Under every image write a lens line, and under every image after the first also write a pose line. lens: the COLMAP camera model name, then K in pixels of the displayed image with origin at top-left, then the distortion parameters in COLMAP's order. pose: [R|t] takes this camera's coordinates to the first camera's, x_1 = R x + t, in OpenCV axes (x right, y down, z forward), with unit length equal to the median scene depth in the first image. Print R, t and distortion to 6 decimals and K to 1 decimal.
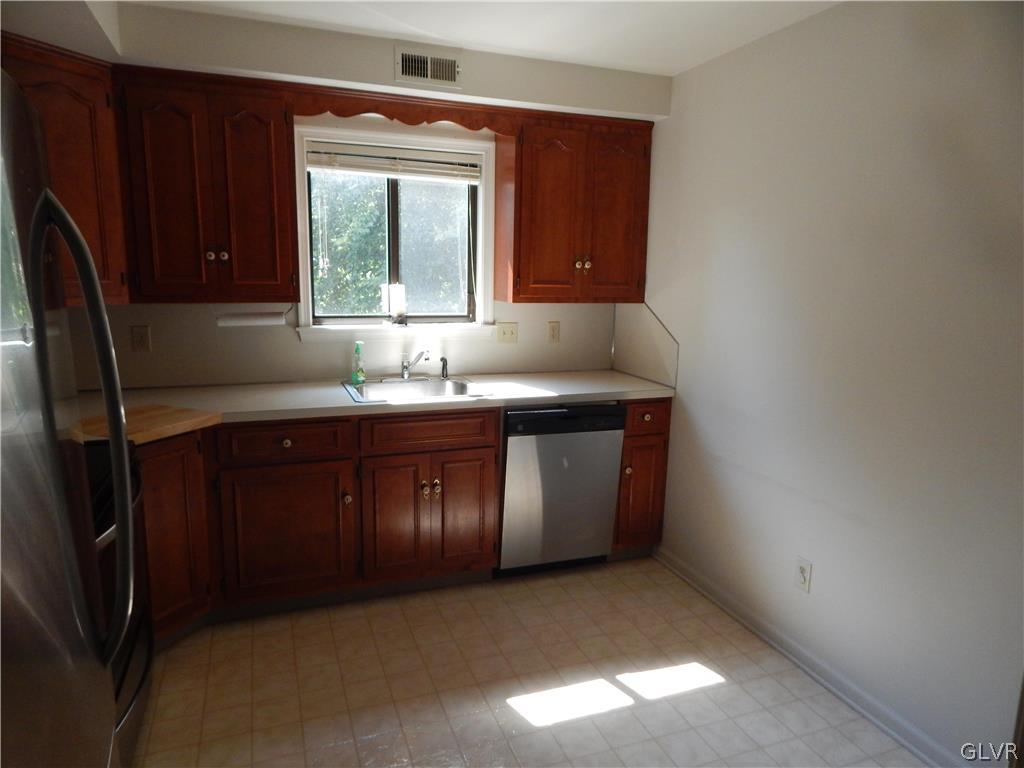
lens RADIAL K [[664.2, 0, 516.5], [0, 664.2, 385.3], [0, 0, 1]] dist [-0.015956, -0.002457]
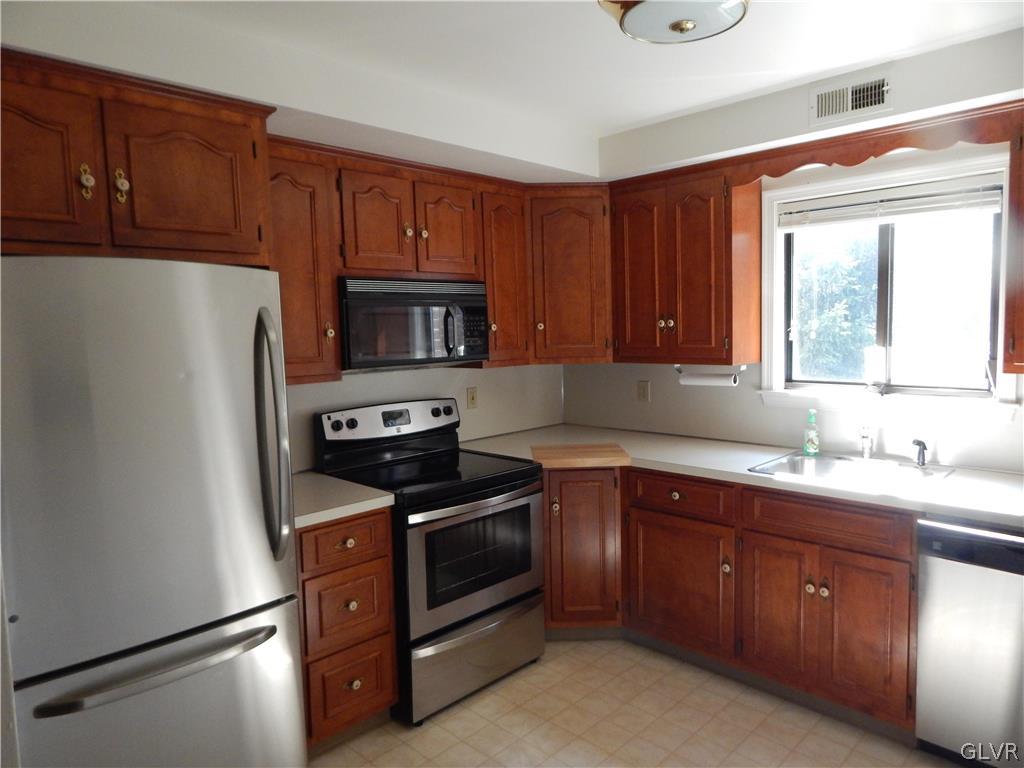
lens RADIAL K [[664.2, 0, 515.2], [0, 664.2, 383.4], [0, 0, 1]] dist [-0.015956, -0.002457]
pose [[0.408005, 0.048054, -0.911714, 0.467314], [-0.130952, 0.991368, -0.006351, -0.046716], [0.903539, 0.121982, 0.410776, 0.282283]]
